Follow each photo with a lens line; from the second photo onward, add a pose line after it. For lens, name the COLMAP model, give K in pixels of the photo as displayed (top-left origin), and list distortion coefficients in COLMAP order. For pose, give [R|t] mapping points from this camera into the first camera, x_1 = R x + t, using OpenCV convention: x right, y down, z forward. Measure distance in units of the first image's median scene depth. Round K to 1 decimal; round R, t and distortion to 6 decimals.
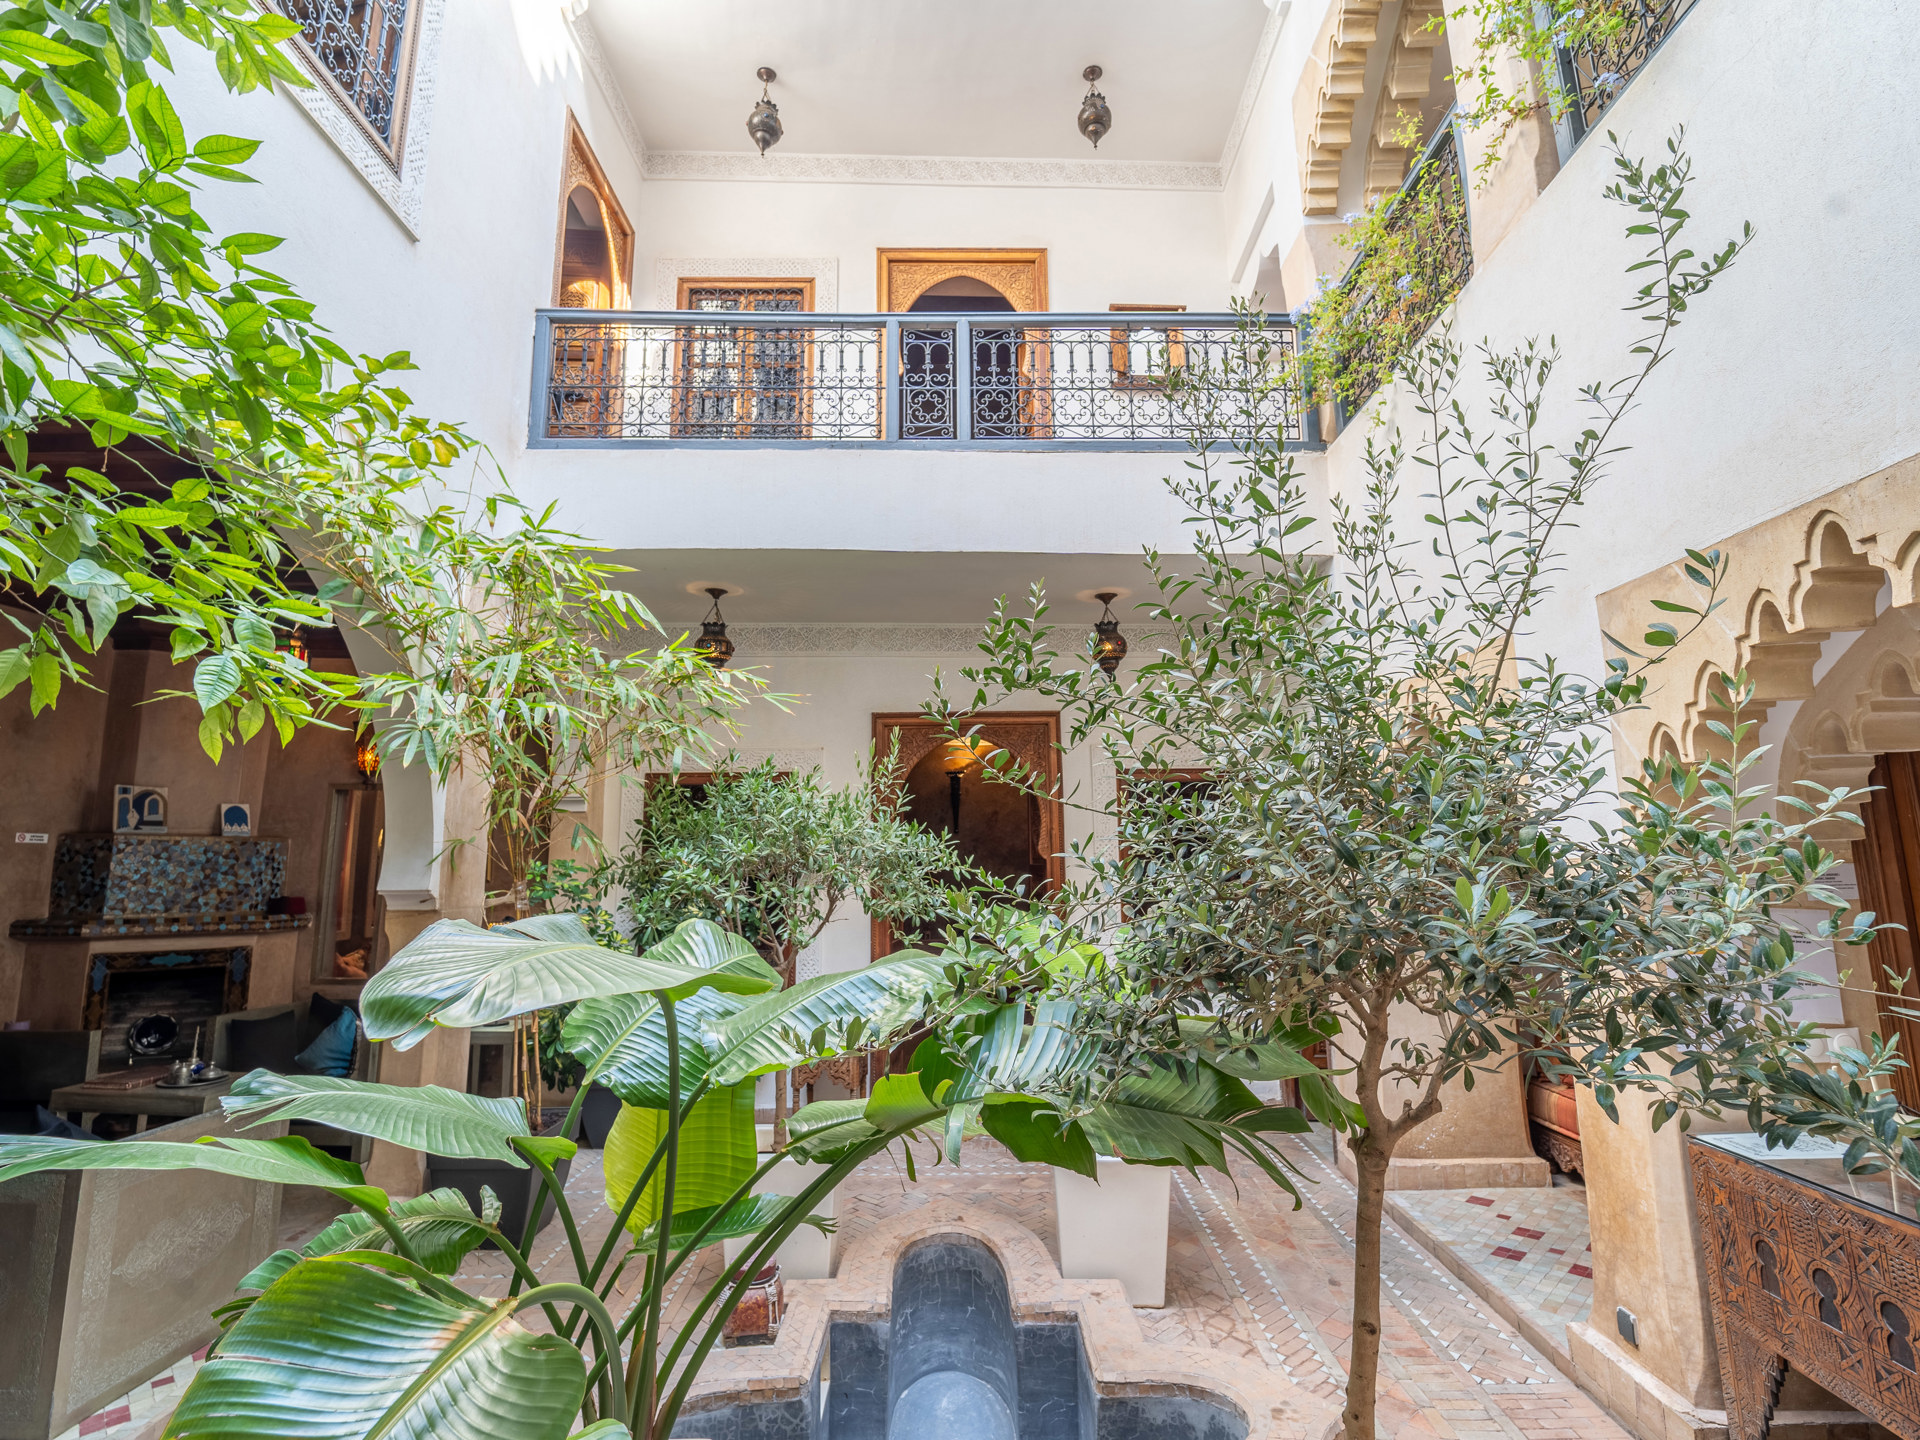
lens RADIAL K [[797.2, 0, 1010.7], [0, 797.2, 716.3], [0, 0, 1]] dist [-0.014807, 0.000073]
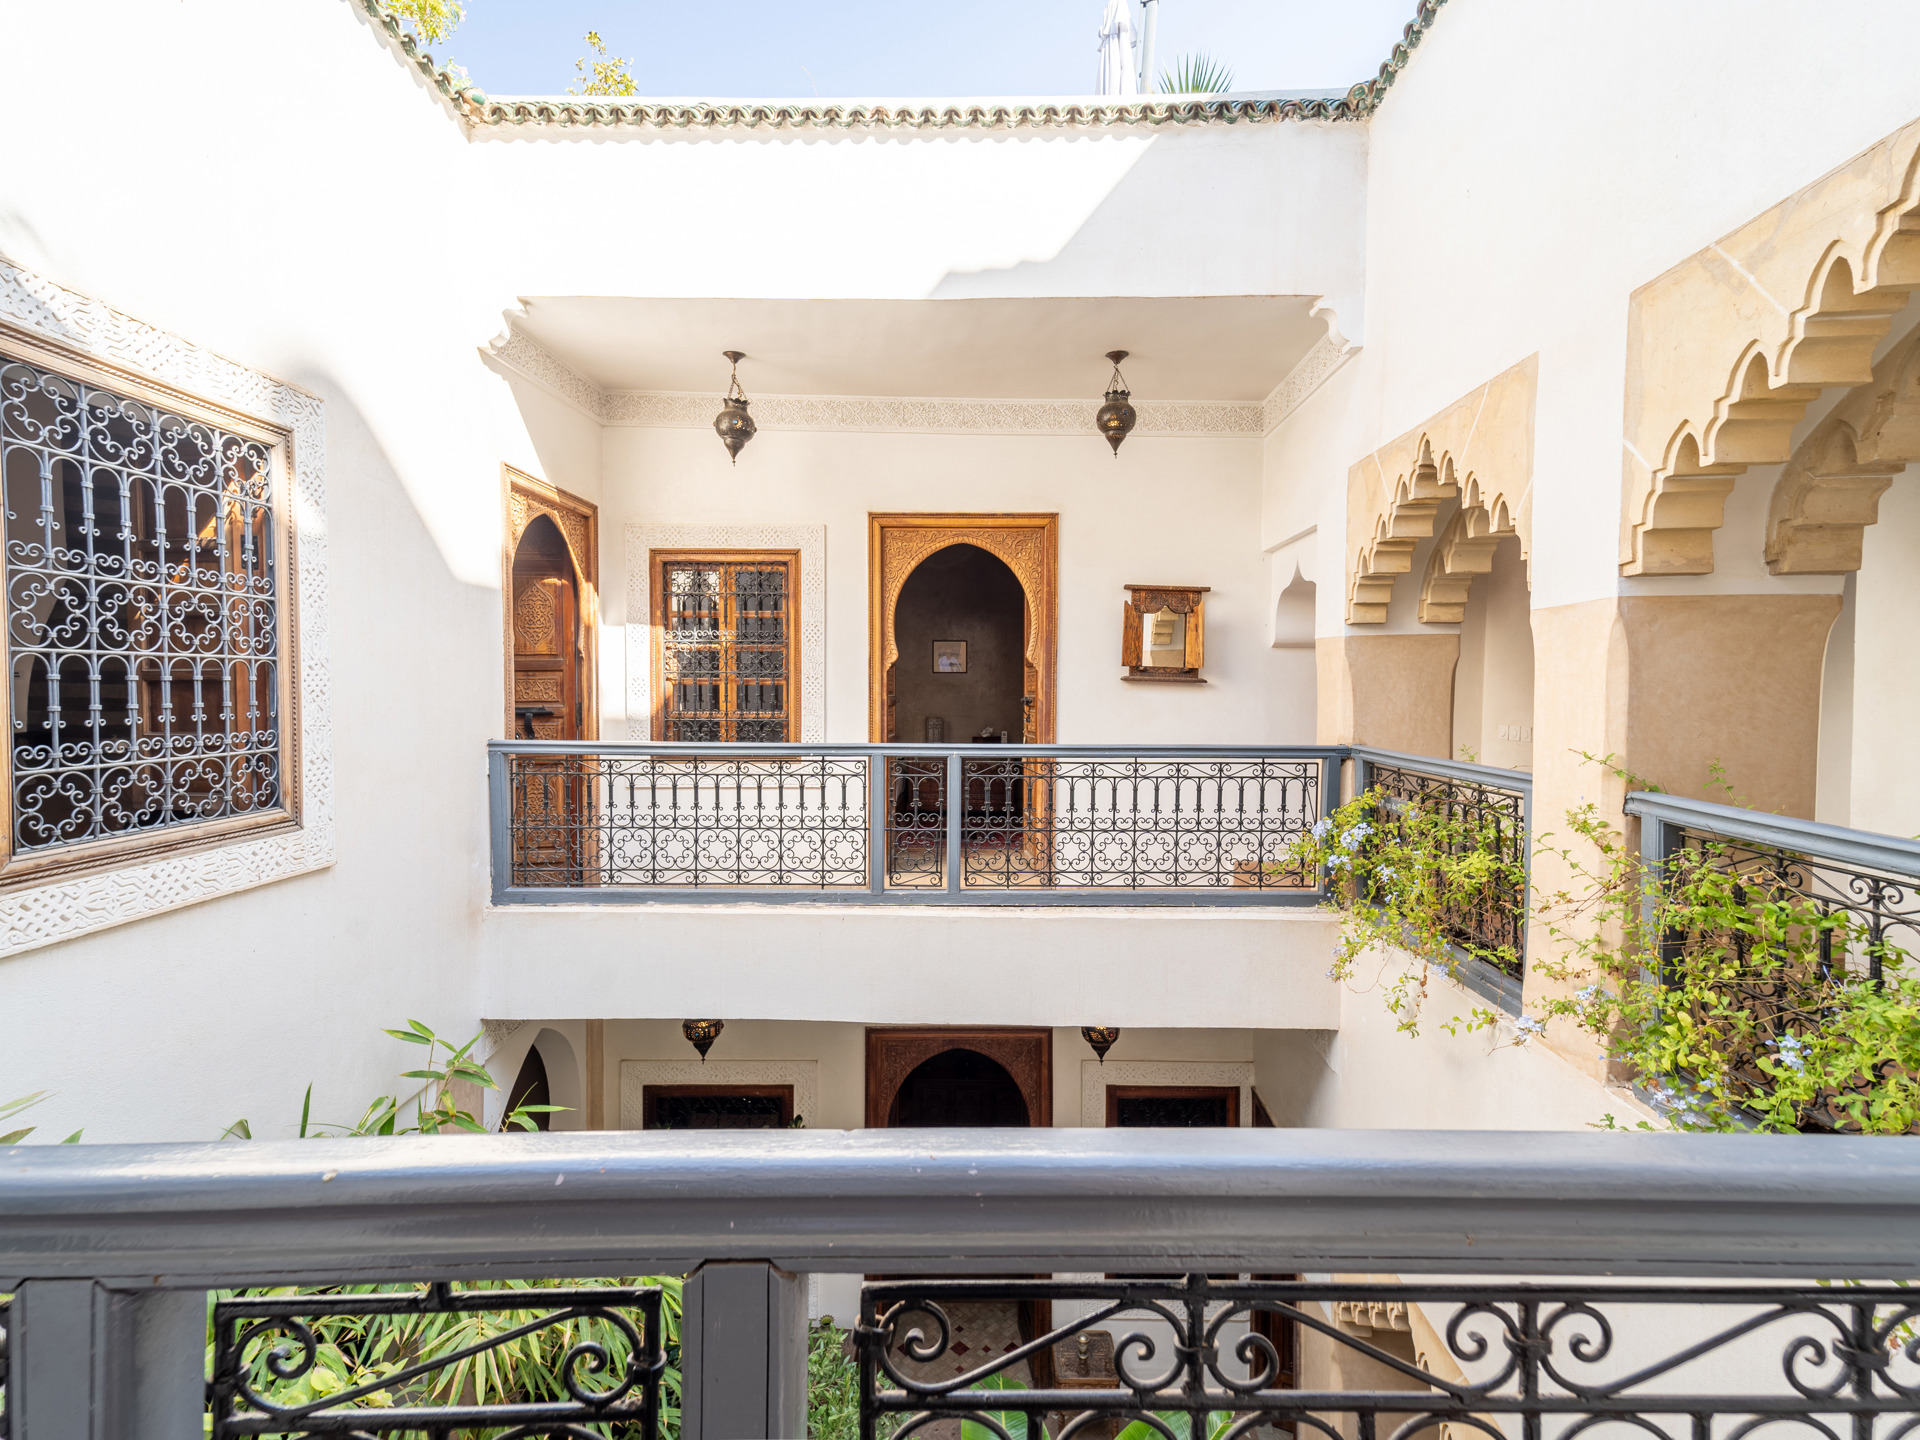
lens RADIAL K [[786.9, 0, 1002.1], [0, 786.9, 720.9], [0, 0, 1]] dist [0.020385, 0.000412]
pose [[0.999215, 0.026921, -0.029051, 0.015836], [-0.021446, 0.984409, 0.174581, -0.550123], [0.033298, -0.173821, 0.984214, 0.090888]]
